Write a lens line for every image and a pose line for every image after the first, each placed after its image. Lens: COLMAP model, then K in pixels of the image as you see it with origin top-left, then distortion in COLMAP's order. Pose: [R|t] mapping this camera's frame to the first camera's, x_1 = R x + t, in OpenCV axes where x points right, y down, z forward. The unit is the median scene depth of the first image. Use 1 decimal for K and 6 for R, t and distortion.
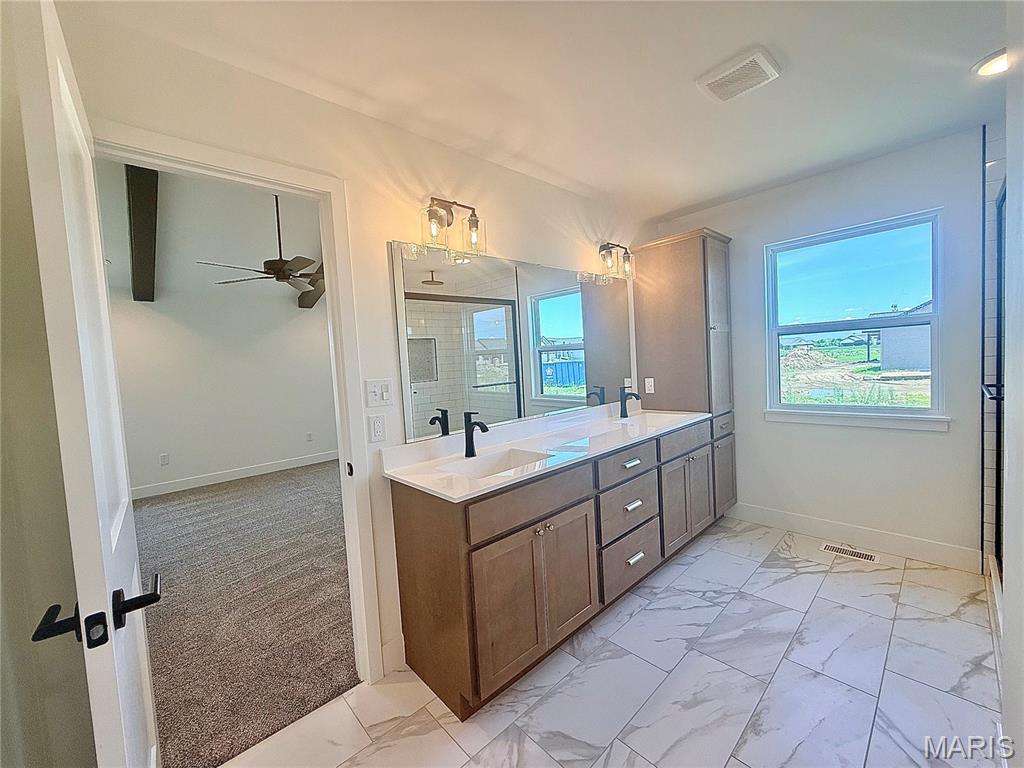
lens RADIAL K [[409.0, 0, 507.8], [0, 409.0, 382.0], [0, 0, 1]] dist [0.000274, 0.000033]
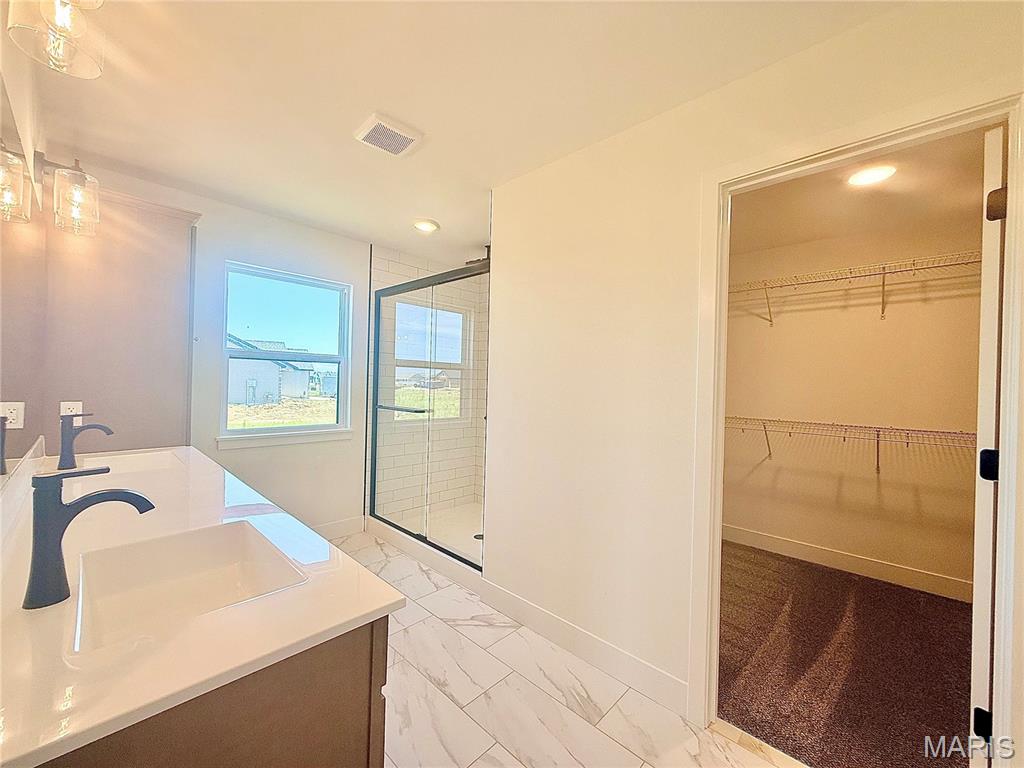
lens RADIAL K [[409.0, 0, 507.8], [0, 409.0, 382.0], [0, 0, 1]] dist [0.000274, 0.000033]
pose [[-0.055643, 0.057501, 0.996794, -0.588518], [0.034206, 0.997864, -0.055653, 0.031093], [-0.997865, 0.031000, -0.057491, 0.761776]]
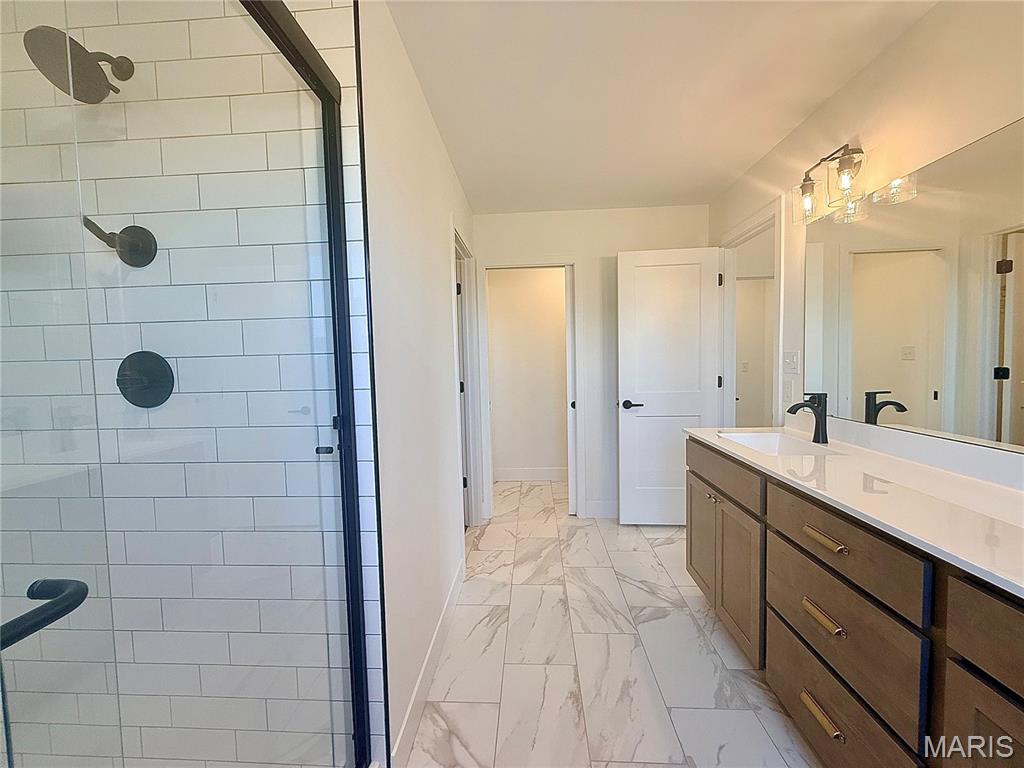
lens RADIAL K [[409.0, 0, 507.8], [0, 409.0, 382.0], [0, 0, 1]] dist [0.000274, 0.000033]
pose [[-0.722581, 0.123030, -0.680250, 1.234299], [0.026308, 0.988217, 0.150784, -0.136835], [0.690785, 0.091058, -0.717303, 1.422503]]
